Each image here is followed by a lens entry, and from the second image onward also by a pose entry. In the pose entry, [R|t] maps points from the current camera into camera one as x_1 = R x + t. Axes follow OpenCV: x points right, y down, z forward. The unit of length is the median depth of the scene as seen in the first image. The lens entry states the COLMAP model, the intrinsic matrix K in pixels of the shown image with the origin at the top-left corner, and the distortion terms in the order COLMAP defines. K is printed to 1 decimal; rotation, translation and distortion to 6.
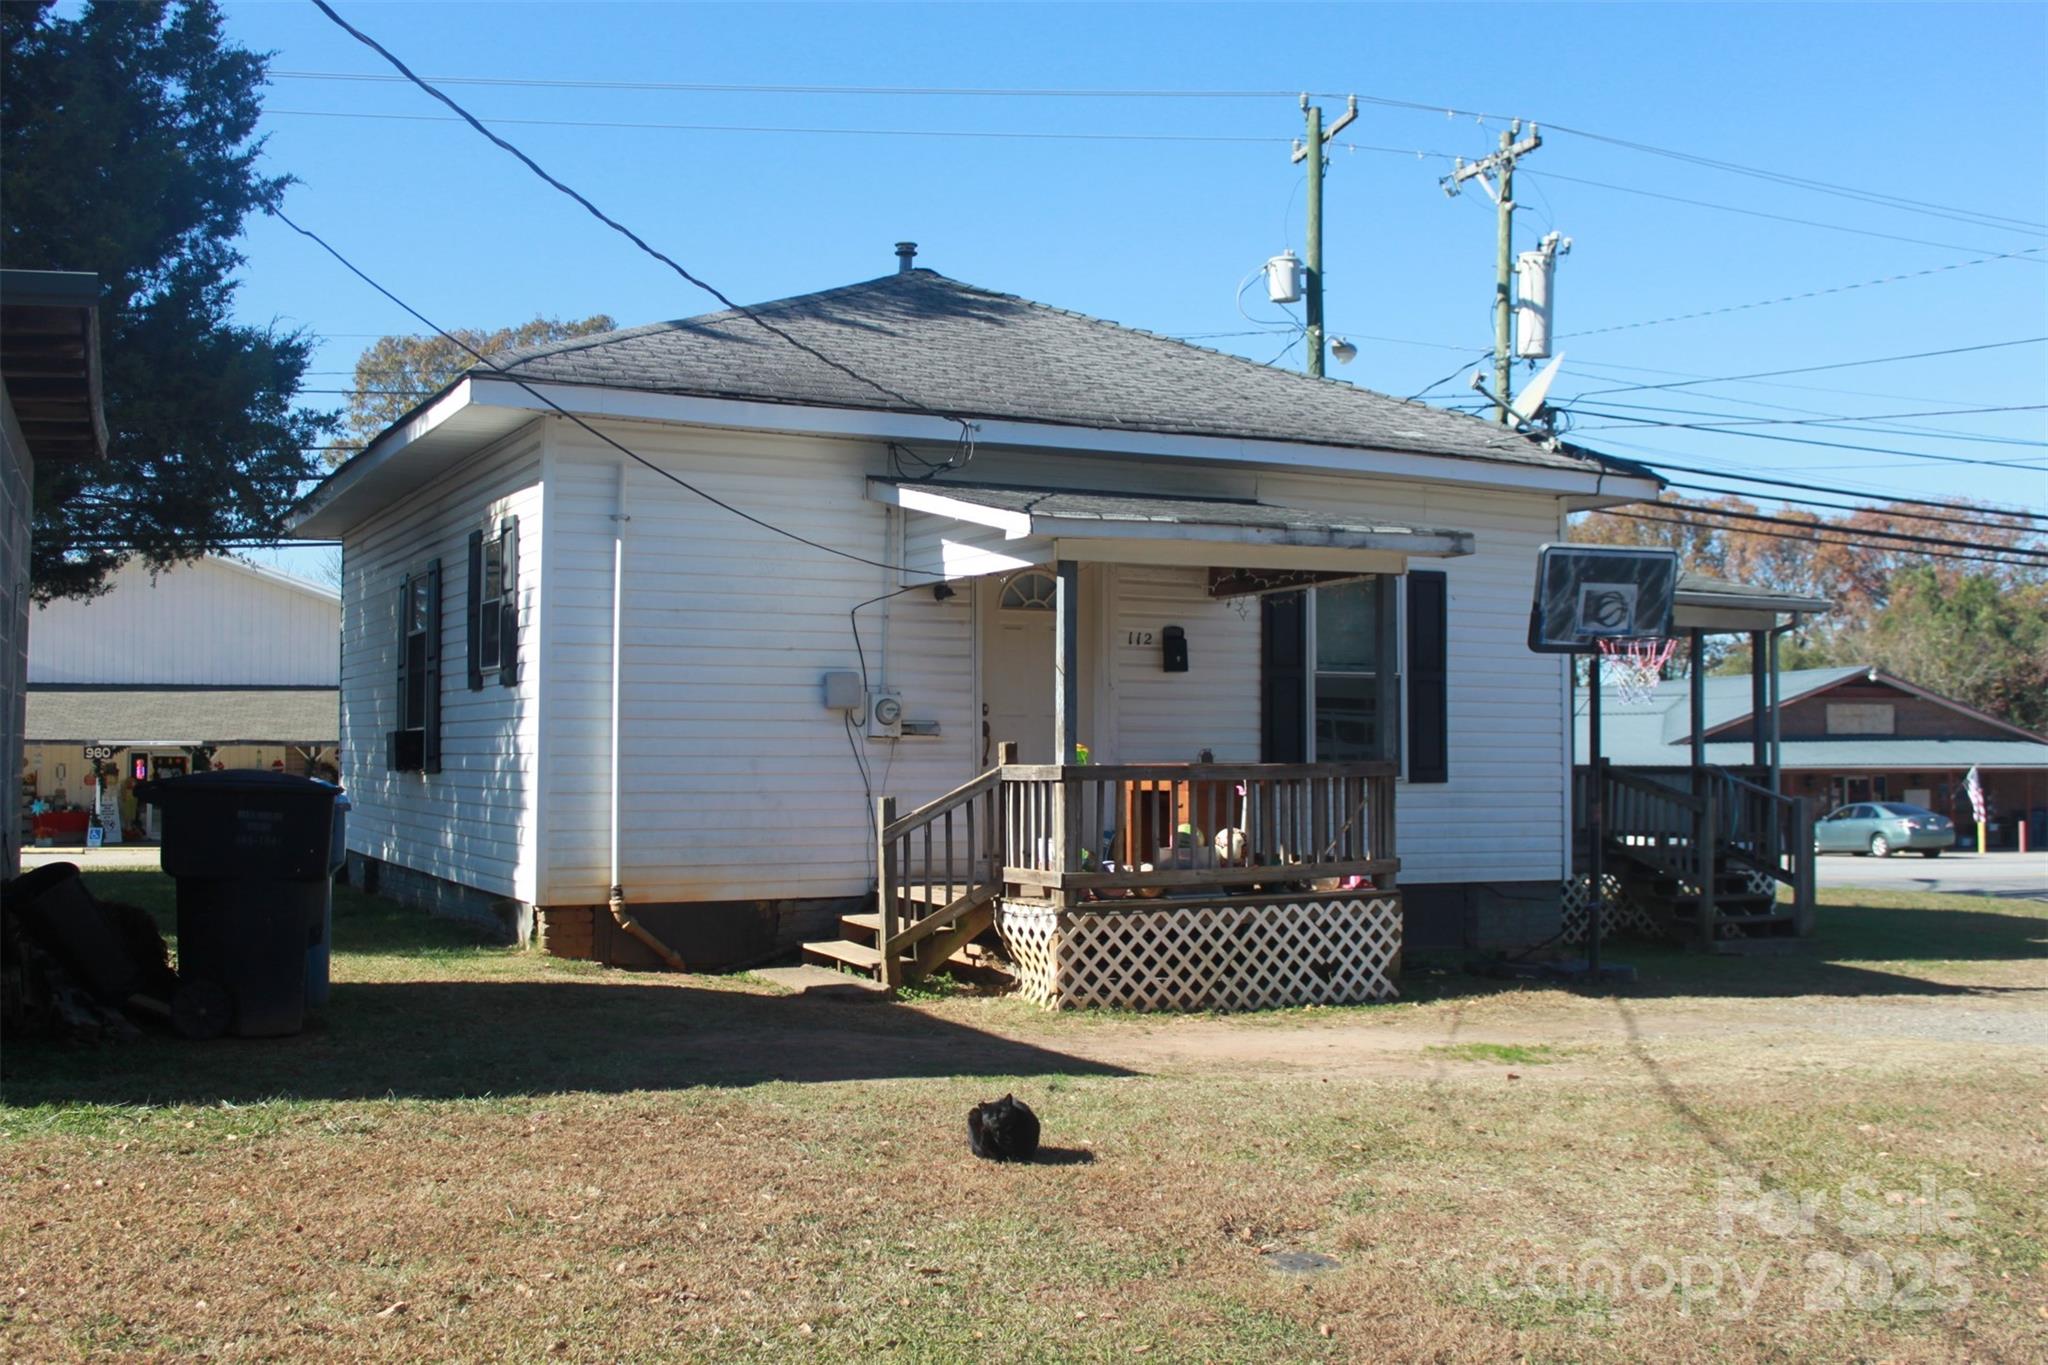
lens RADIAL K [[2088.4, 0, 1027.2], [0, 2088.4, 664.3], [0, 0, 1]] dist [-0.093854, 0.000000]
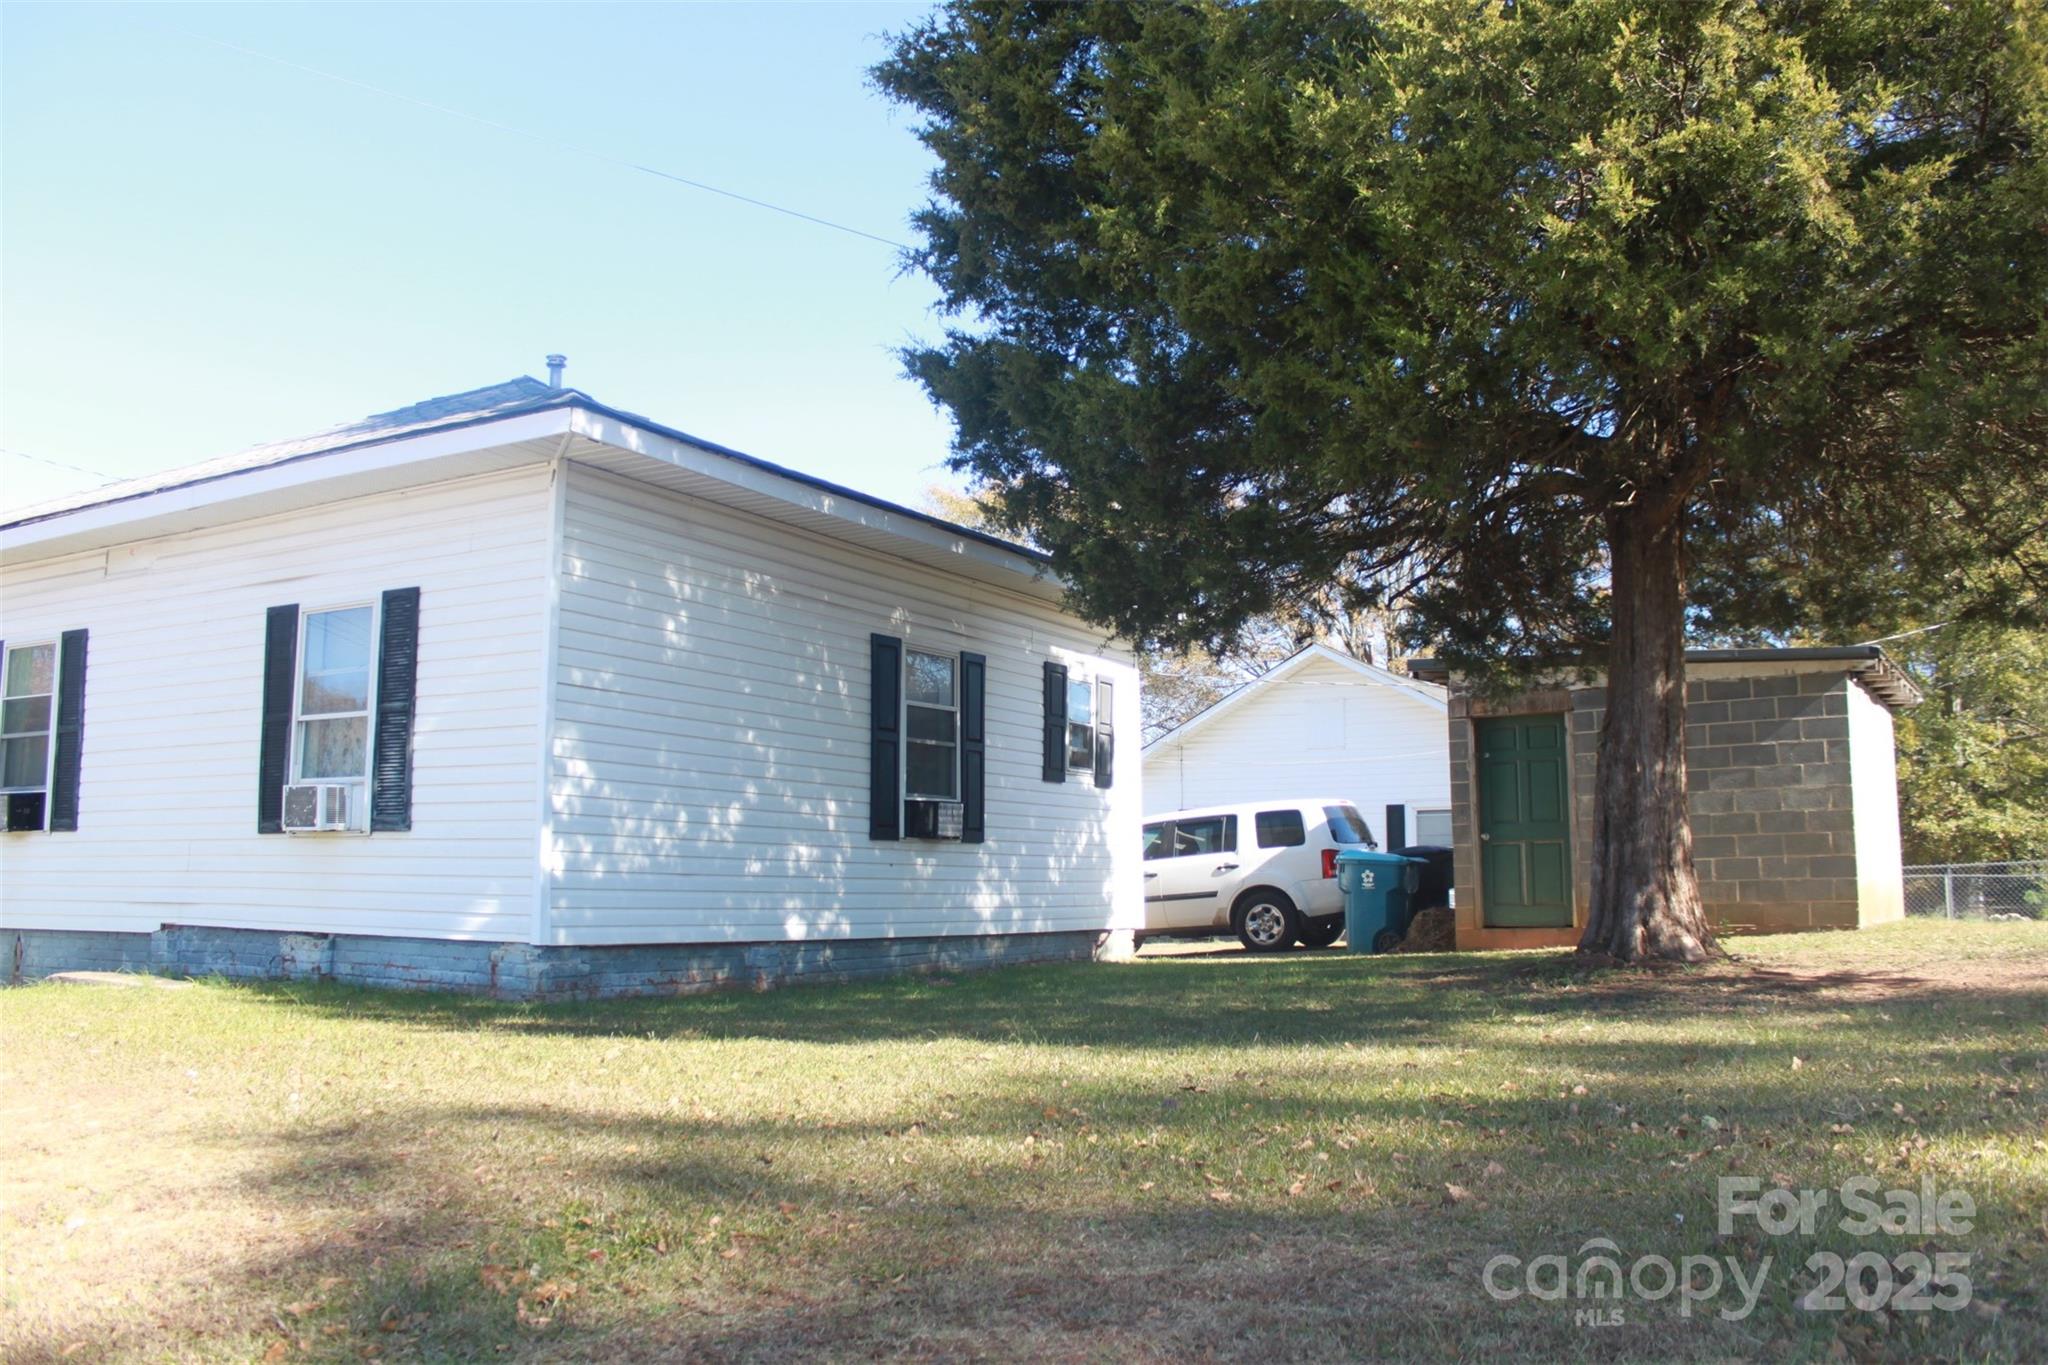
lens RADIAL K [[1707.4, 0, 1018.0], [0, 1707.4, 670.1], [0, 0, 1]] dist [-0.165817, 0.144660]
pose [[-0.545580, 0.101930, 0.831837, -1.299107], [-0.040036, 0.988273, -0.147358, 0.114545], [-0.837102, -0.113699, -0.535101, 1.795575]]
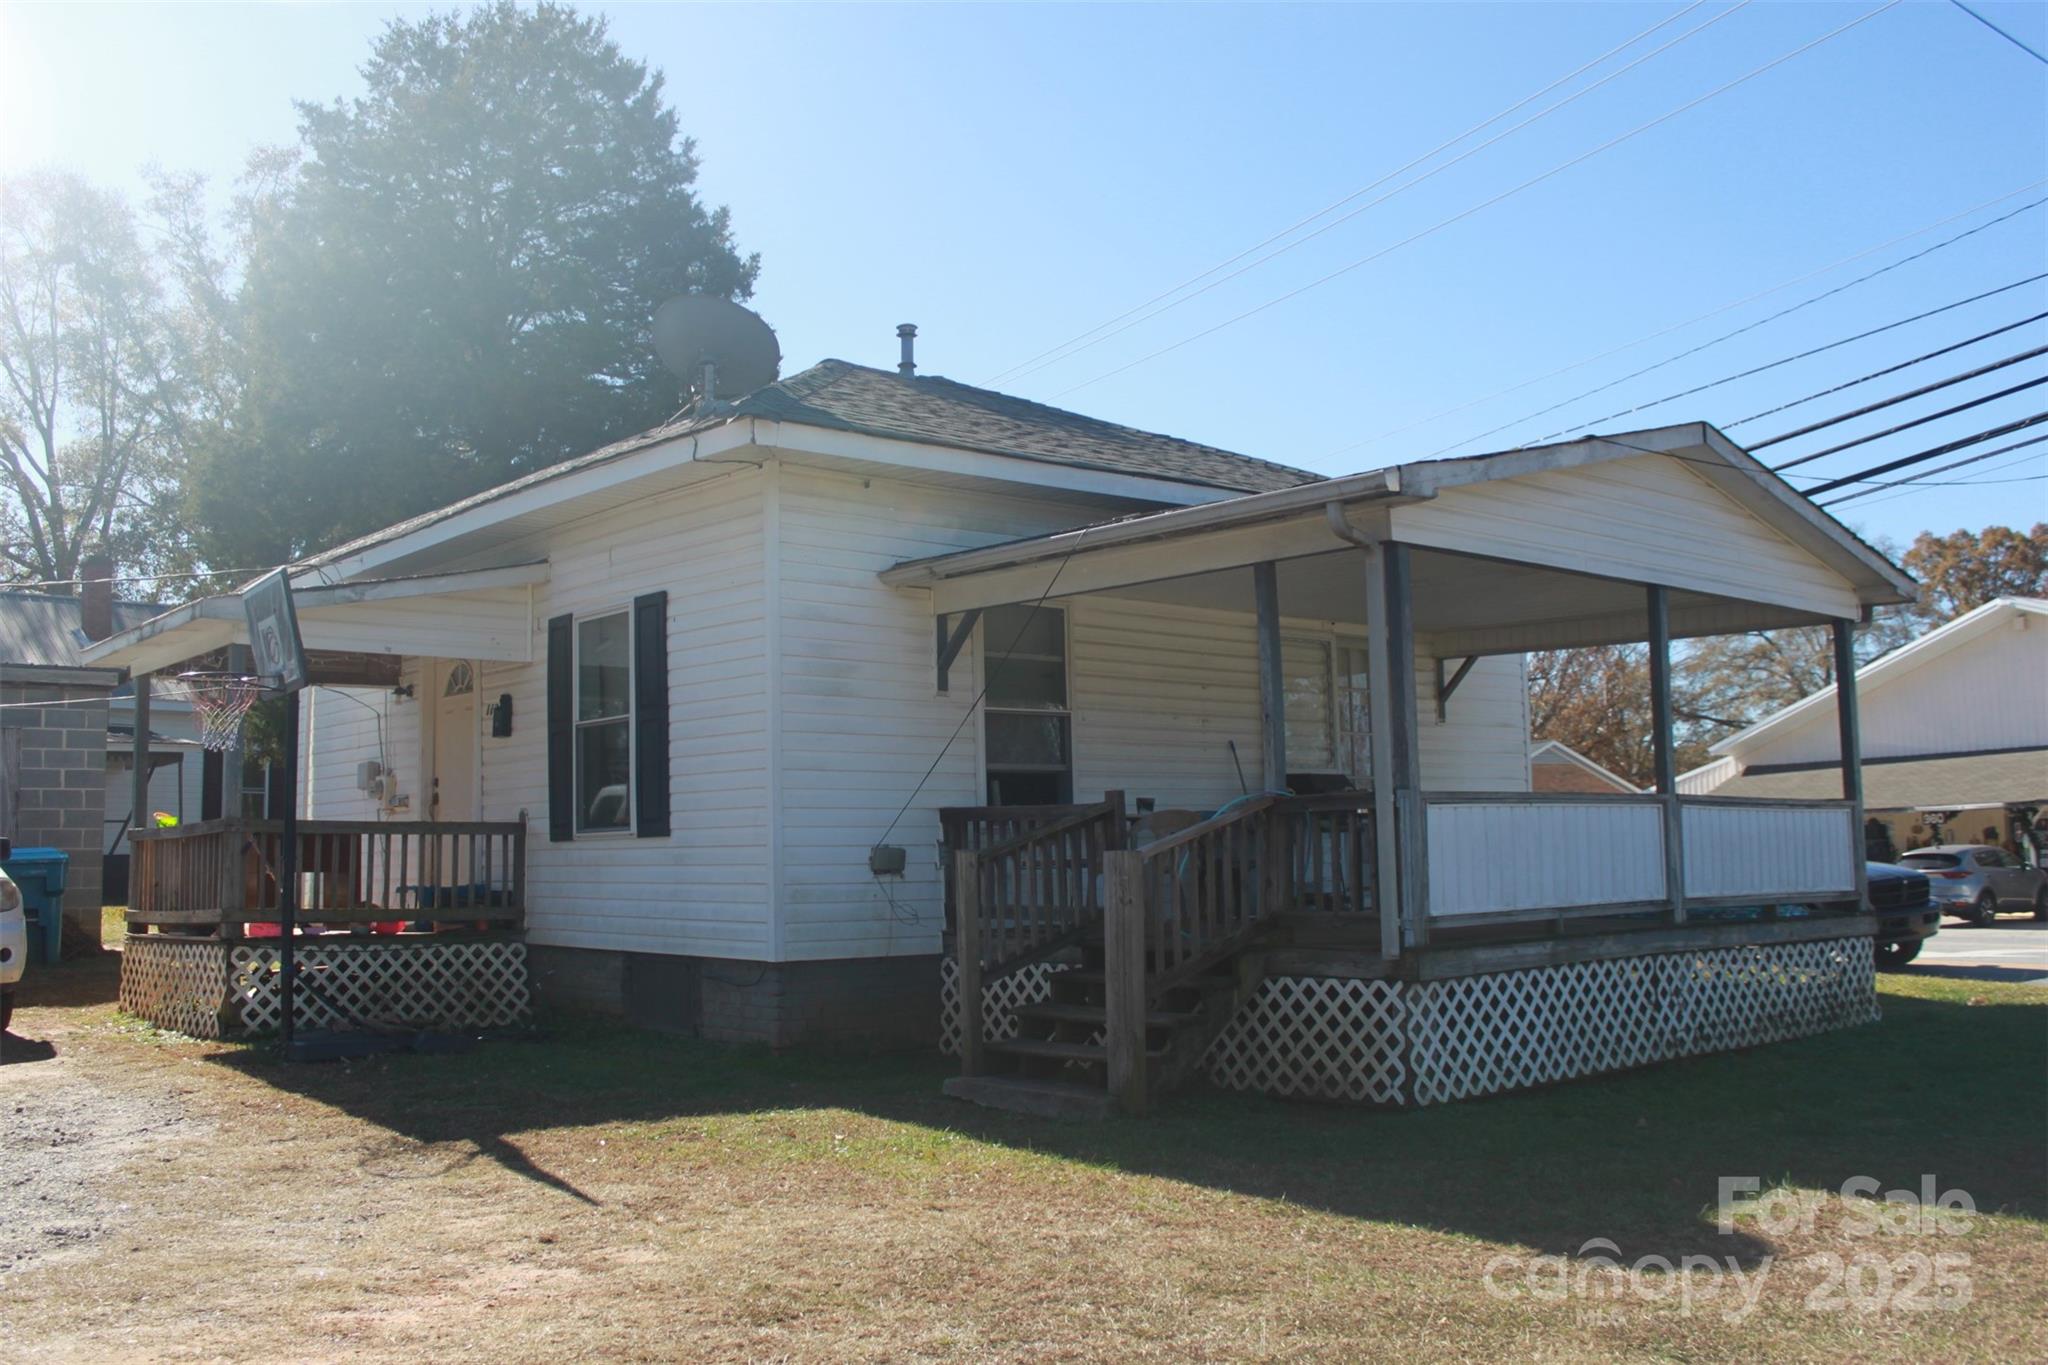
lens RADIAL K [[1859.8, 0, 1019.6], [0, 1859.8, 675.4], [0, 0, 1]] dist [-0.104153, 0.000000]
pose [[0.259593, -0.102477, -0.960266, 1.196819], [0.064147, 0.993988, -0.088734, 0.083198], [0.963585, -0.038564, 0.264605, 1.153092]]
